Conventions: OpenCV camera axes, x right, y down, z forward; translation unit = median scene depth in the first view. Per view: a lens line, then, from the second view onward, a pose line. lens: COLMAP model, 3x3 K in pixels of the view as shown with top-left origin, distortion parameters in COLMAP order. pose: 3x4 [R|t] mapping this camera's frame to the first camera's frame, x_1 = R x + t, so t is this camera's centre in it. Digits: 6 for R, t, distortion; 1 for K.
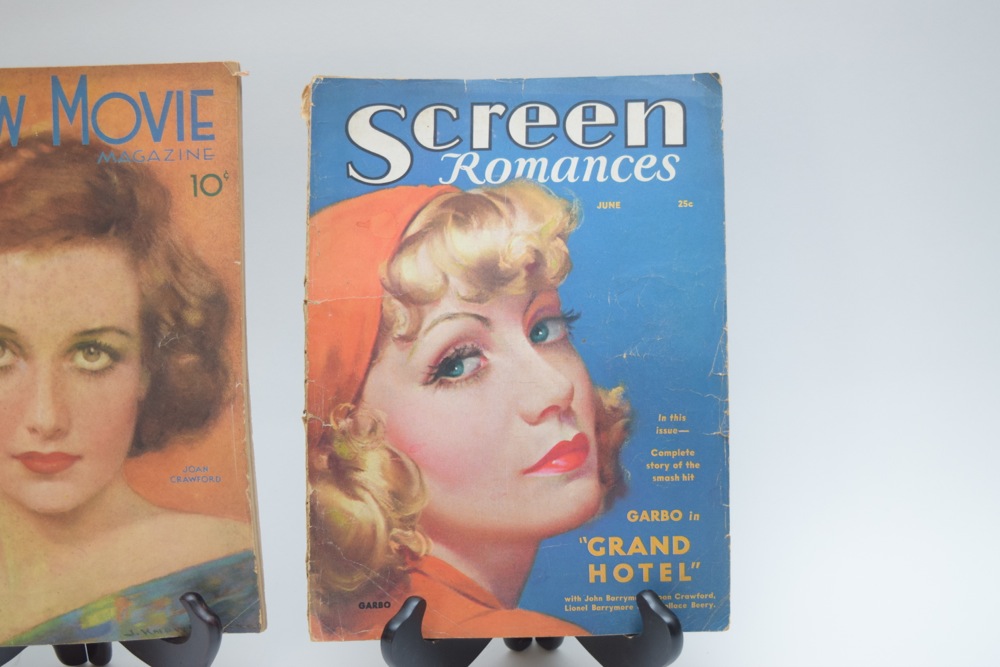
lens RADIAL K [[1579.4, 0, 500.0], [0, 1579.4, 333.5], [0, 0, 1]] dist [-0.045066, 0.027394]
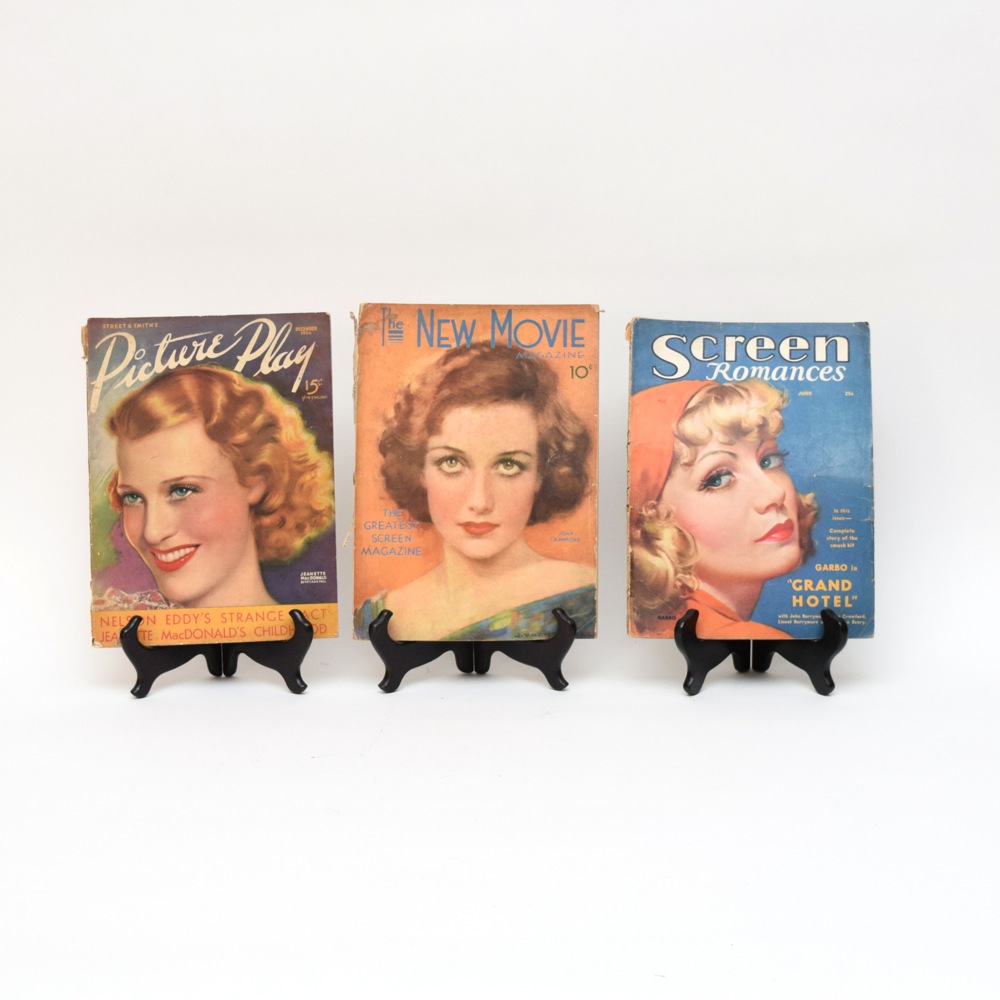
lens RADIAL K [[2181.3, 0, 499.8], [0, 2181.3, 394.1], [0, 0, 1]] dist [-0.080061, -0.100045]
pose [[0.999338, 0.030998, -0.019019, -0.224535], [-0.034178, 0.979232, -0.199840, 0.416052], [0.012429, 0.200358, 0.979644, -1.372820]]
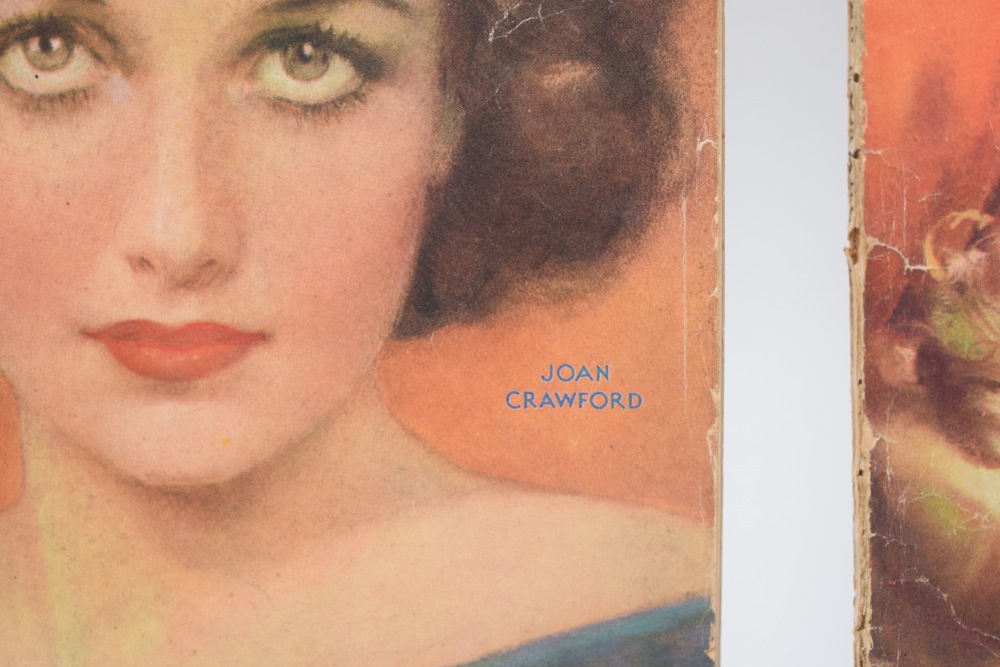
lens RADIAL K [[2251.9, 0, 500.0], [0, 2251.9, 333.5], [0, 0, 1]] dist [0.049711, 0.083297]
pose [[0.999632, 0.019361, -0.019006, -0.200735], [-0.020027, 0.999170, -0.035485, 0.096011], [0.018303, 0.035853, 0.999189, 0.463572]]
